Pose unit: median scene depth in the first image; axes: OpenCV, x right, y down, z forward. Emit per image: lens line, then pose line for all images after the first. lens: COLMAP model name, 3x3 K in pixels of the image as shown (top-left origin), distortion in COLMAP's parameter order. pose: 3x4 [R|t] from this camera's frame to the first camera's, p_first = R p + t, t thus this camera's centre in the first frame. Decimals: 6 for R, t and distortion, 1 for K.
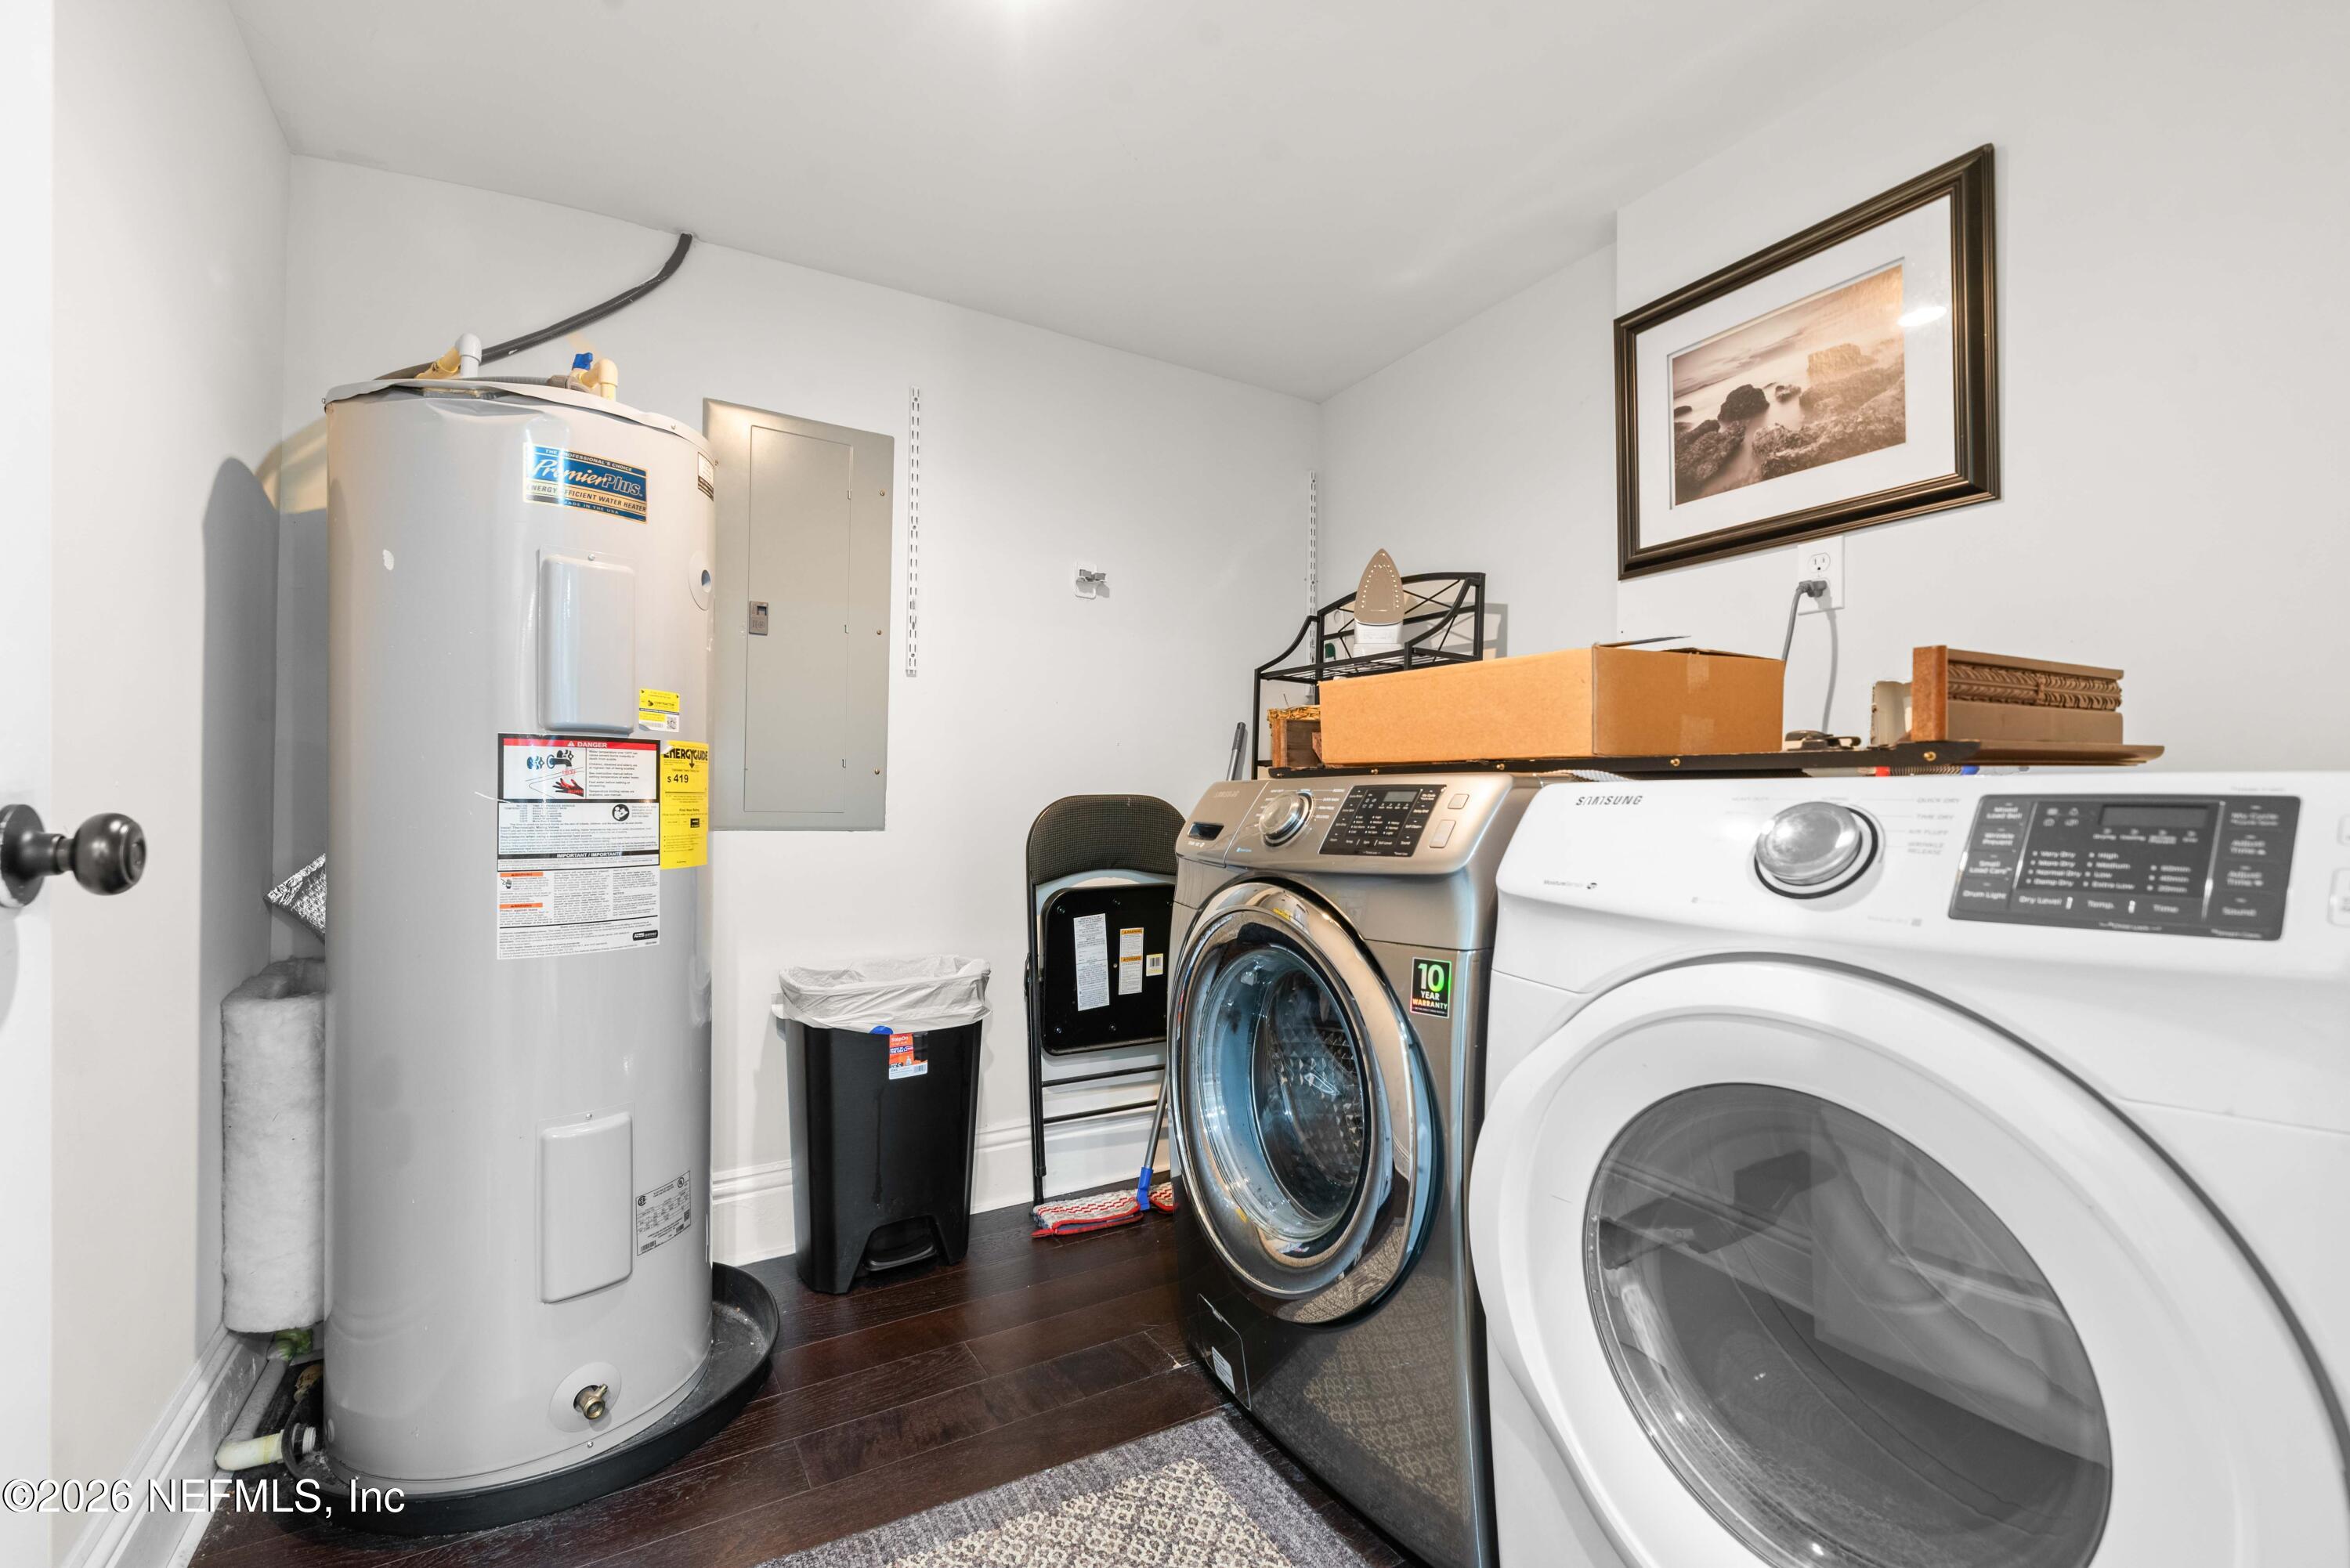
lens RADIAL K [[1004.9, 0, 1173.2], [0, 1004.9, 792.7], [0, 0, 1]] dist [0.002040, 0.000039]
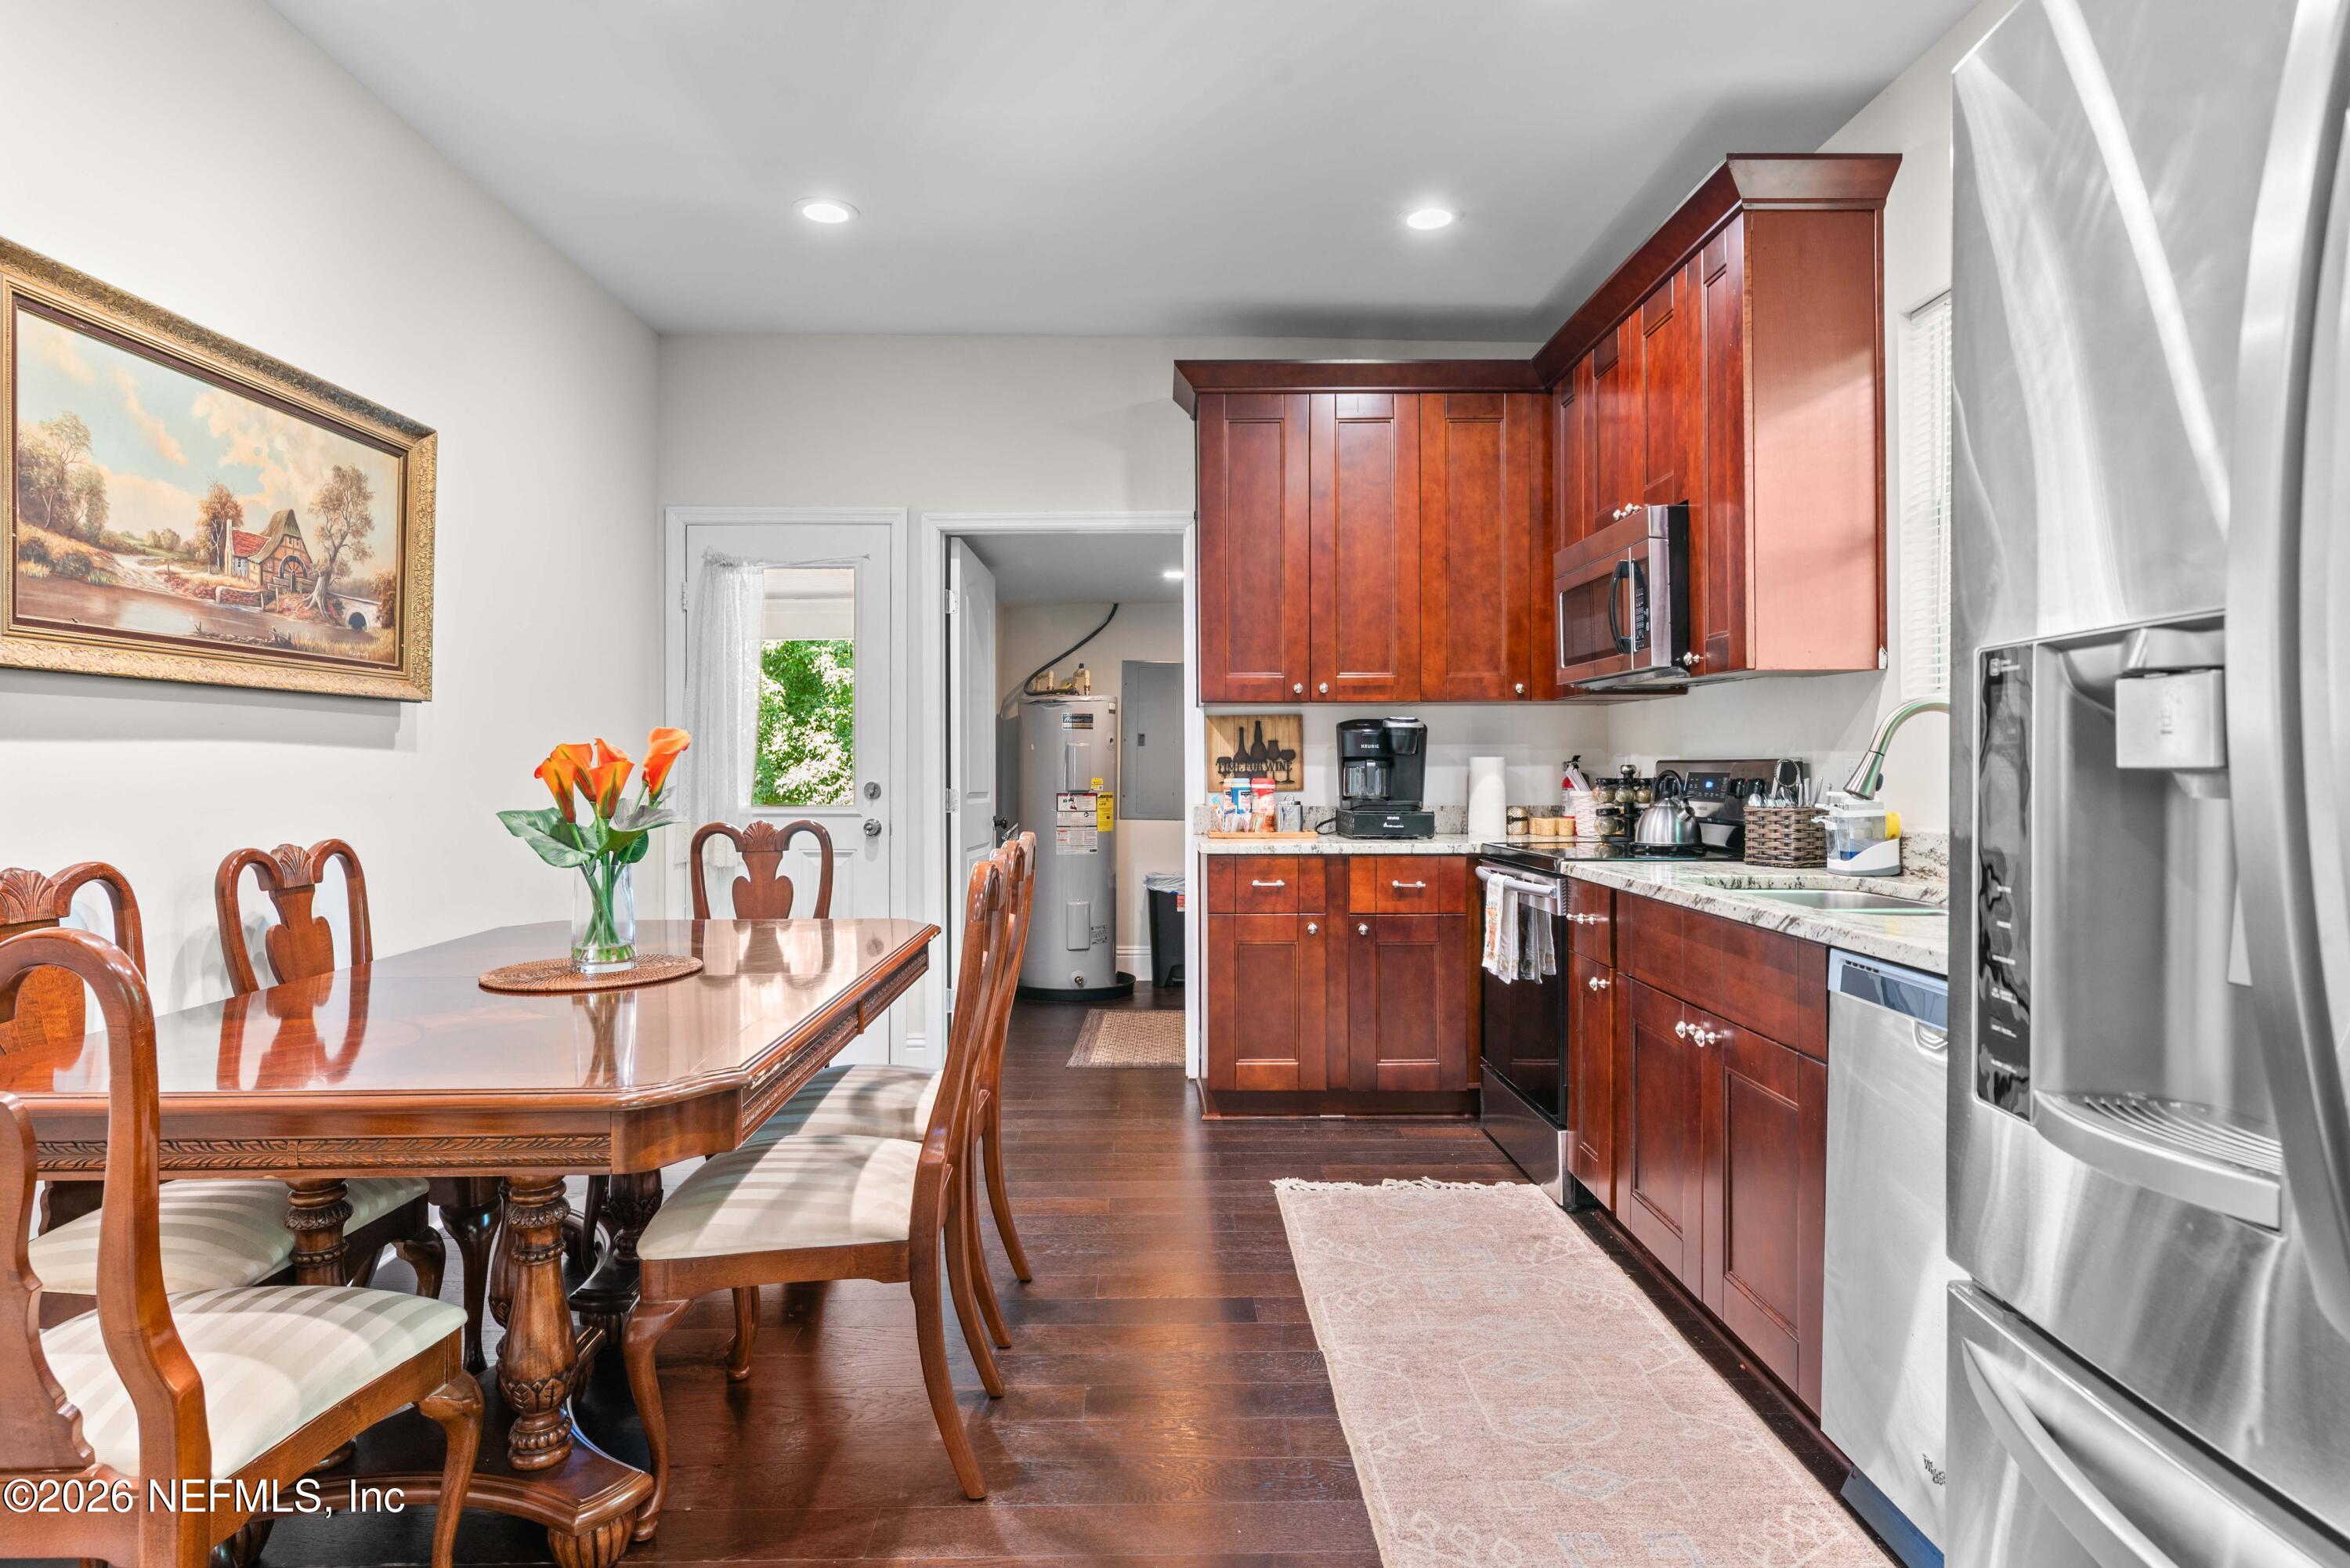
lens RADIAL K [[1220.0, 0, 1159.0], [0, 1220.0, 776.8], [0, 0, 1]] dist [-0.000873, -0.000411]
pose [[0.866022, 0.003825, -0.499991, 1.764814], [0.002163, 0.999933, 0.011396, -0.157622], [0.500001, -0.010951, 0.865956, -2.508343]]
